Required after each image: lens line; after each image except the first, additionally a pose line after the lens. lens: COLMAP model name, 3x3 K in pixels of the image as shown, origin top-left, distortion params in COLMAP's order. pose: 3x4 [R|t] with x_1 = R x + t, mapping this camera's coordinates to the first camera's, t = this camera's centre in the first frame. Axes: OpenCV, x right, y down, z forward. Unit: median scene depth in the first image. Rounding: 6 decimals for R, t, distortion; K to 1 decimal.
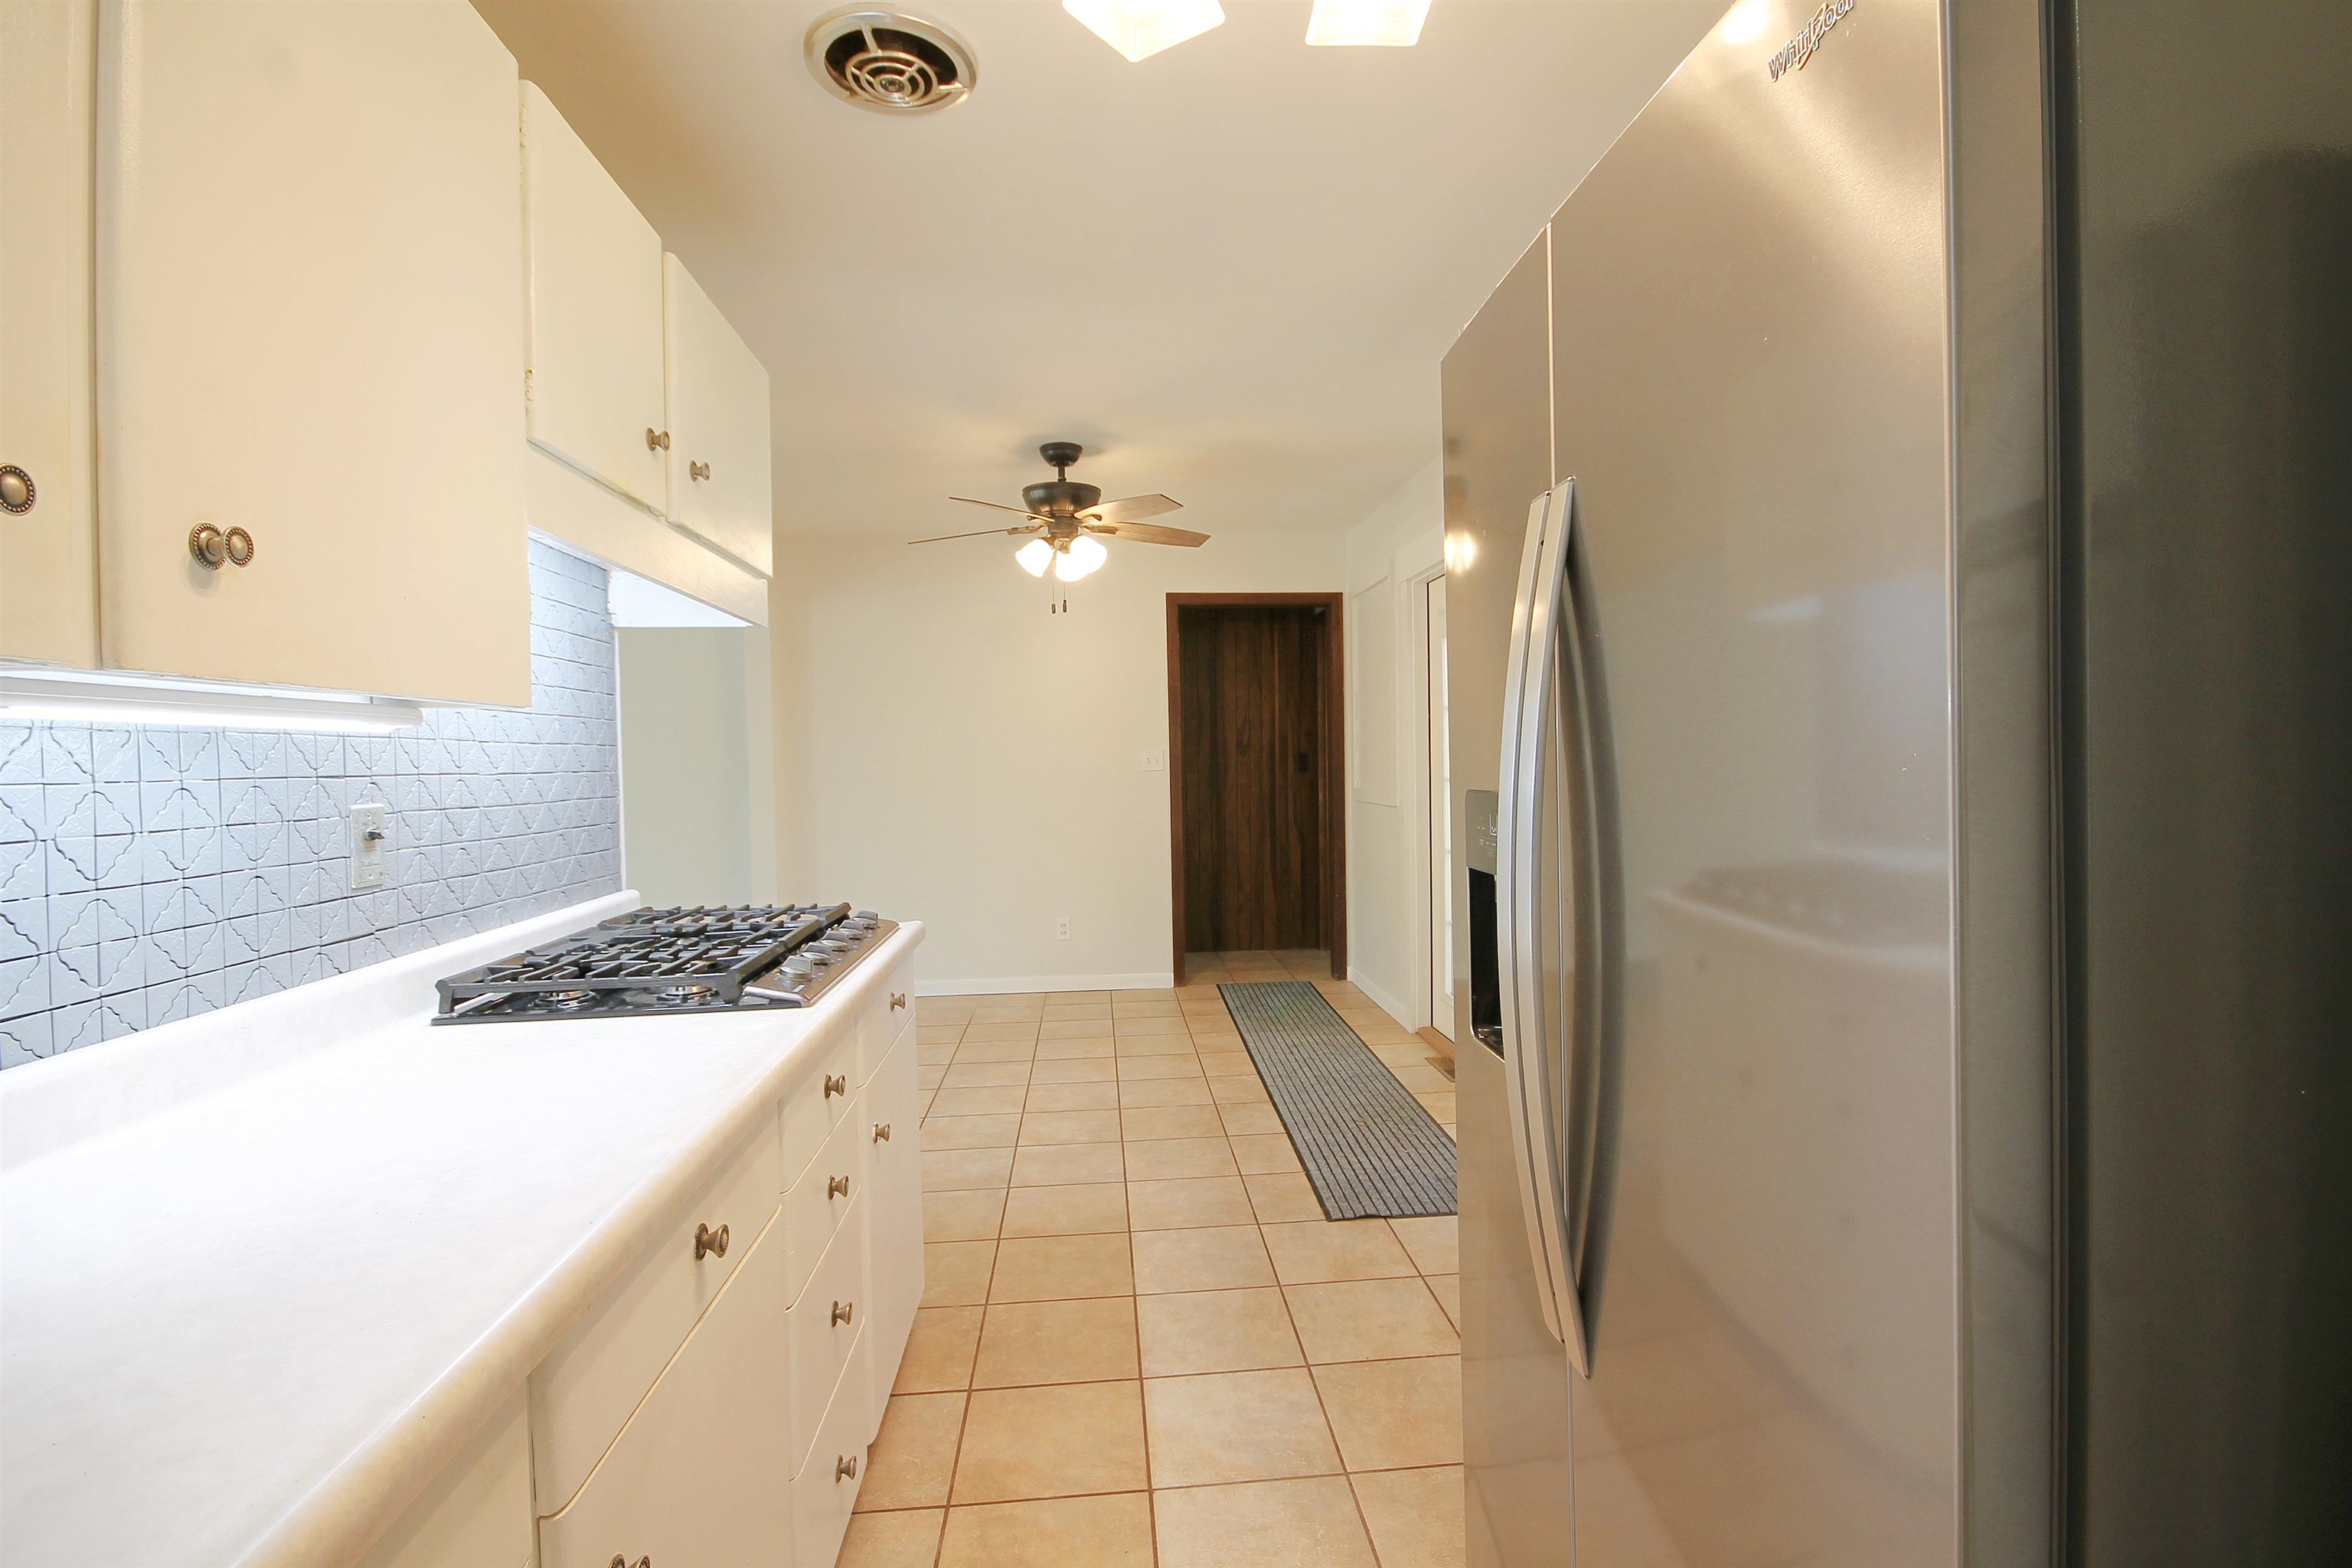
lens RADIAL K [[1103.4, 0, 1196.4], [0, 1103.4, 784.5], [0, 0, 1]] dist [-0.003926, -0.000640]
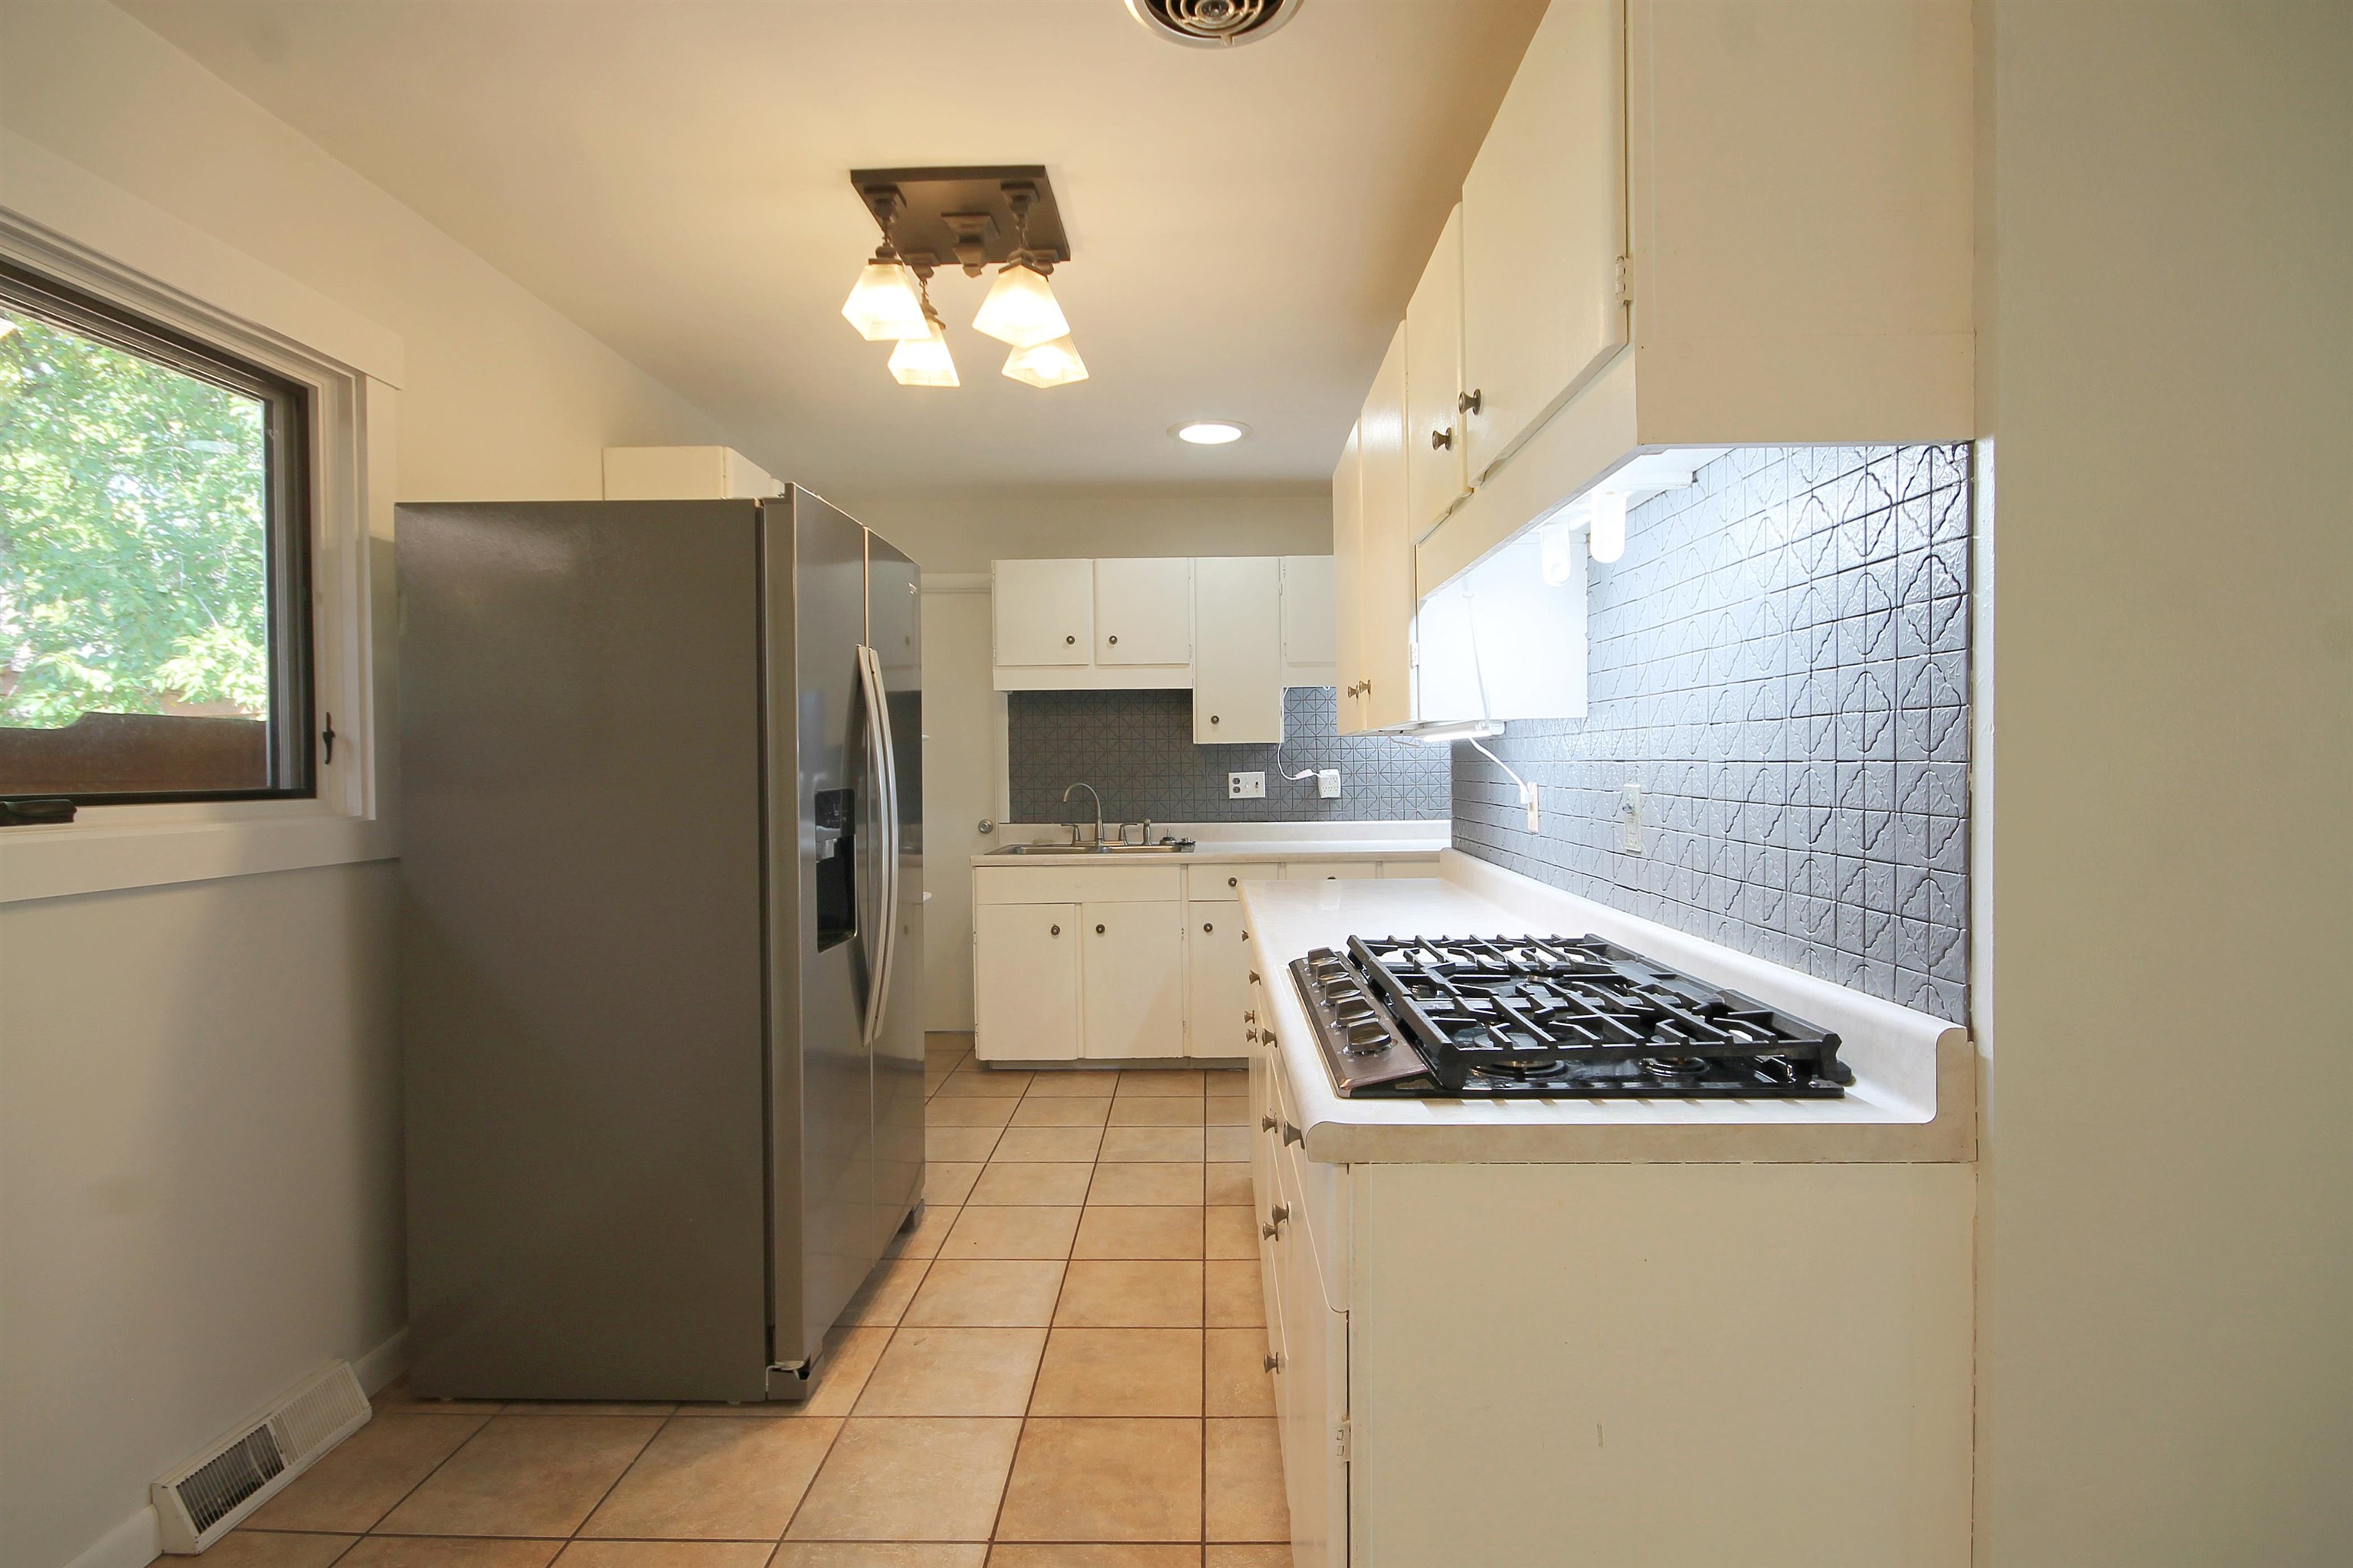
lens RADIAL K [[1129.7, 0, 1182.1], [0, 1129.7, 783.2], [0, 0, 1]] dist [-0.011259, 0.000374]
pose [[-0.993070, 0.028316, 0.114062, -0.322429], [0.033183, 0.998608, 0.041000, -0.041070], [-0.112742, 0.044501, -0.992627, 1.853012]]
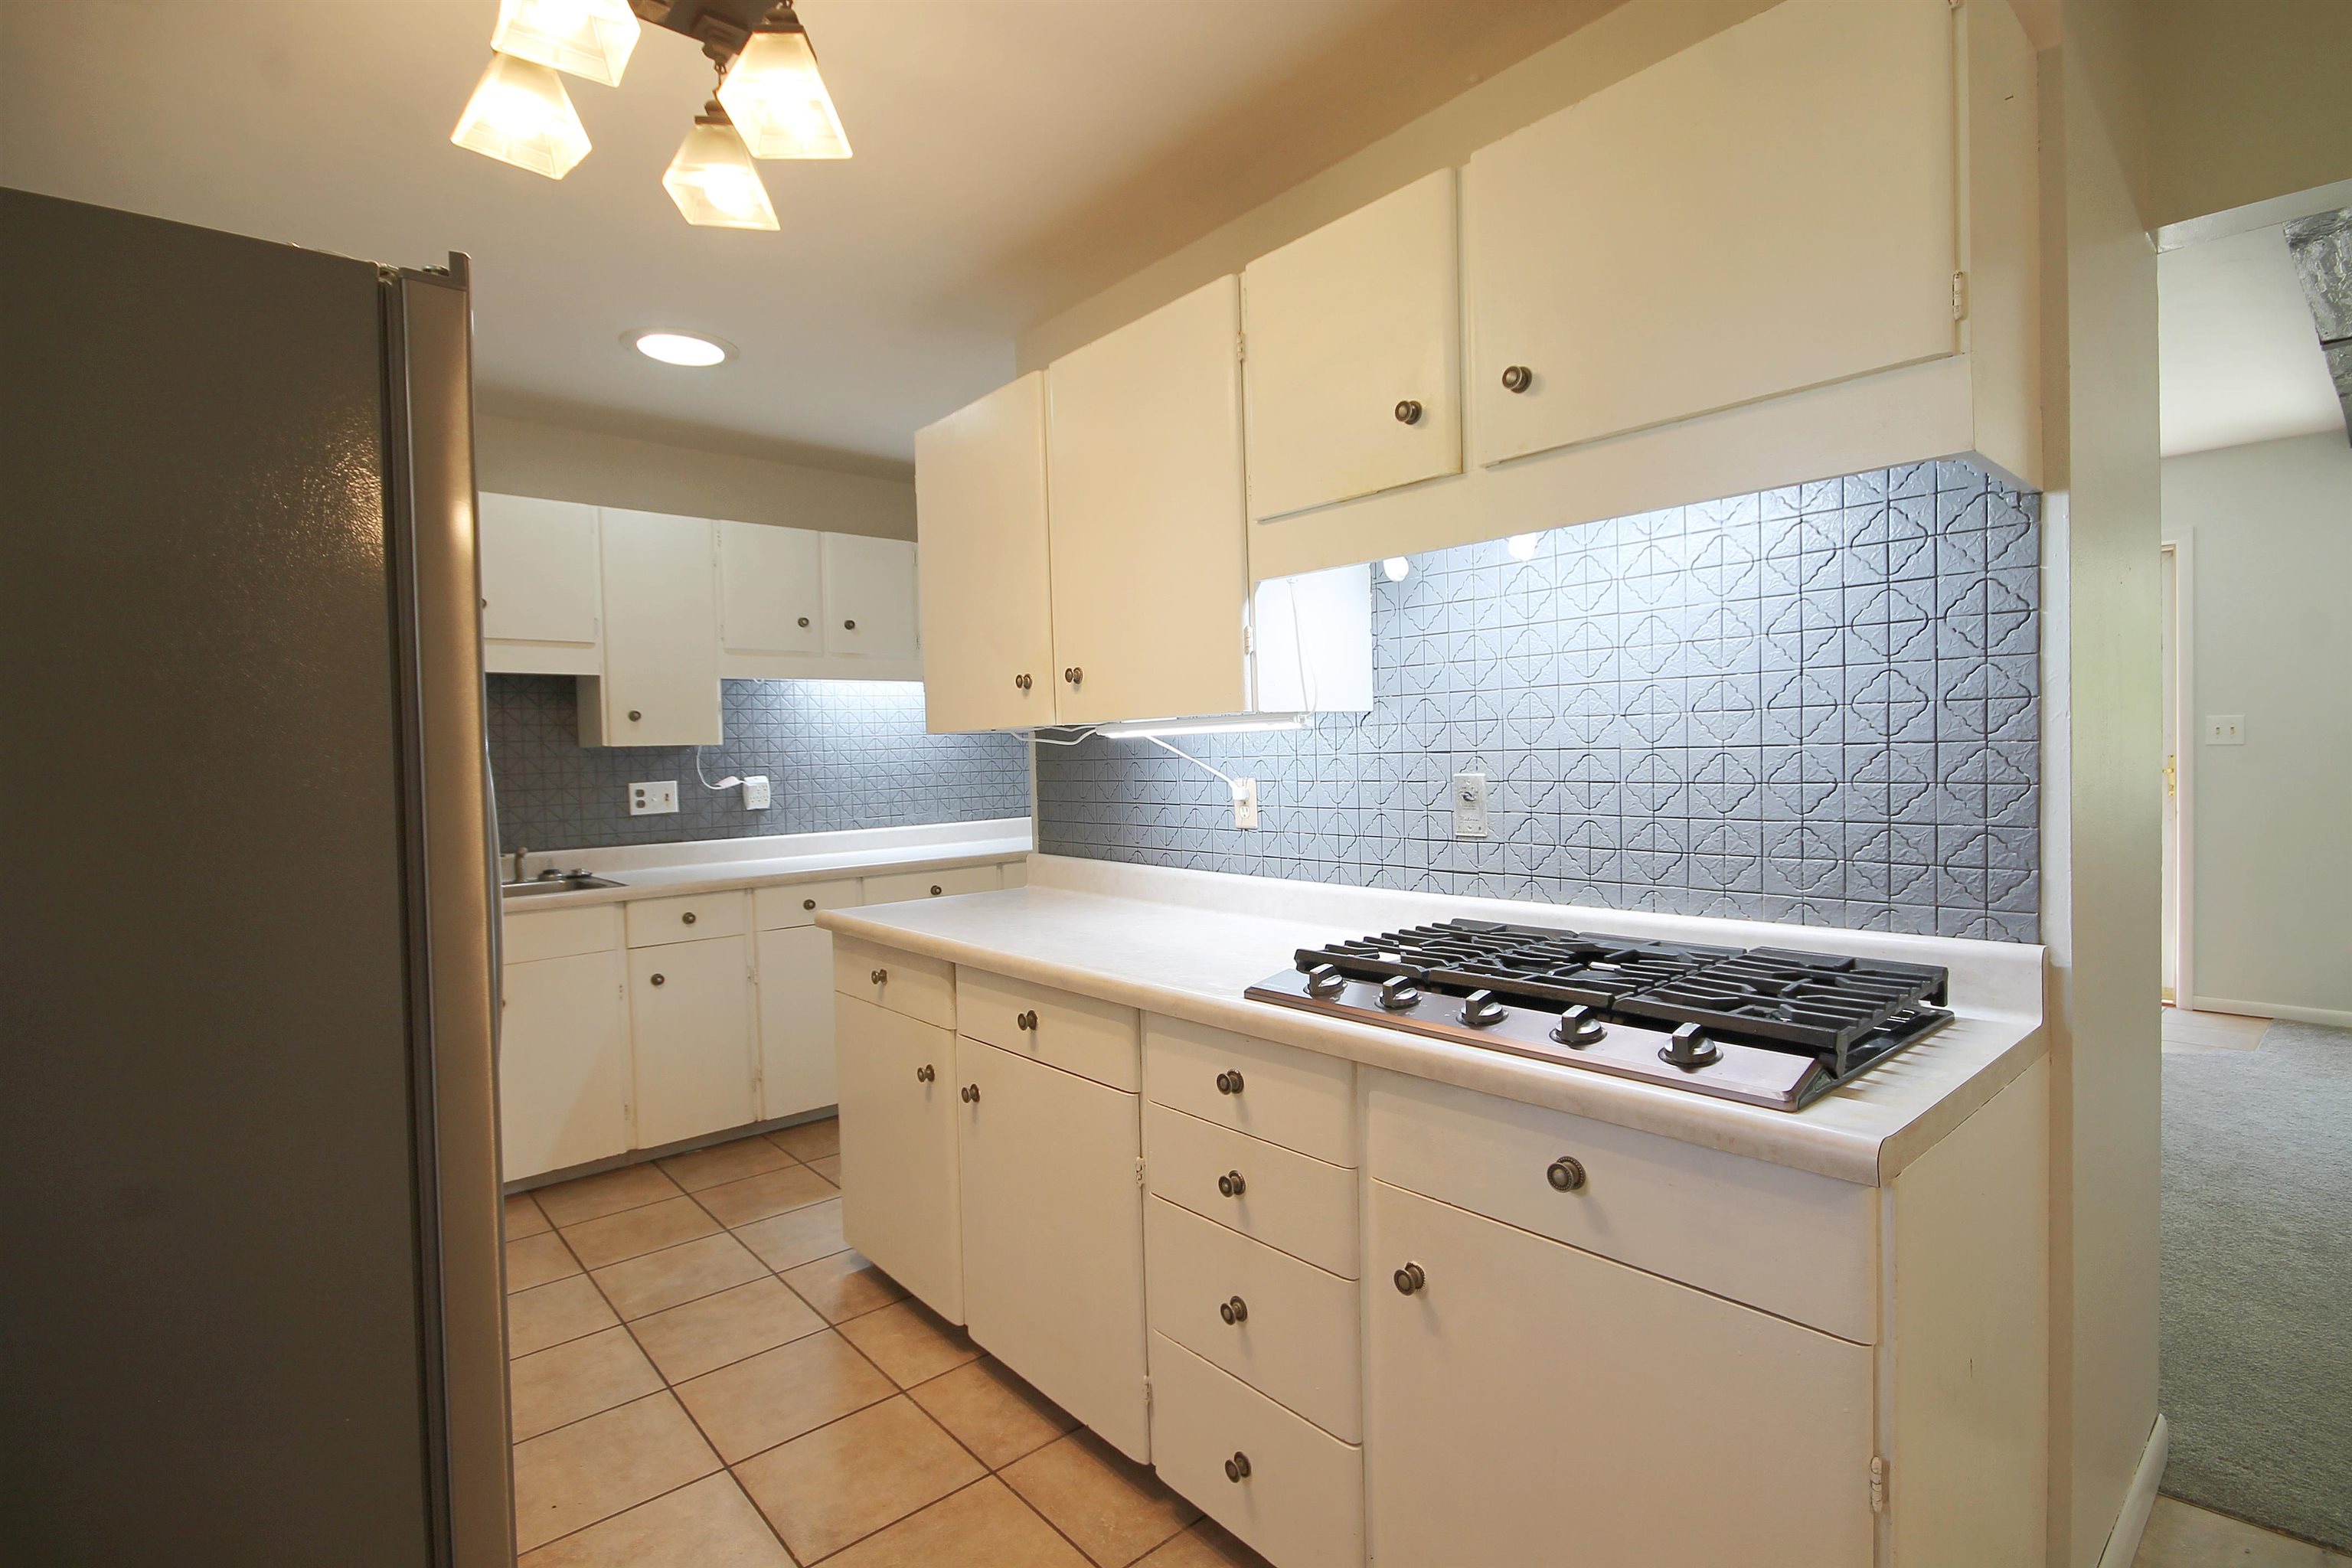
lens RADIAL K [[1103.4, 0, 1196.4], [0, 1103.4, 784.5], [0, 0, 1]] dist [-0.003926, -0.000640]
pose [[-0.806355, 0.057463, -0.588634, 0.221641], [0.027343, 0.997827, 0.059952, -0.044993], [0.590799, 0.032247, -0.806174, 1.496683]]
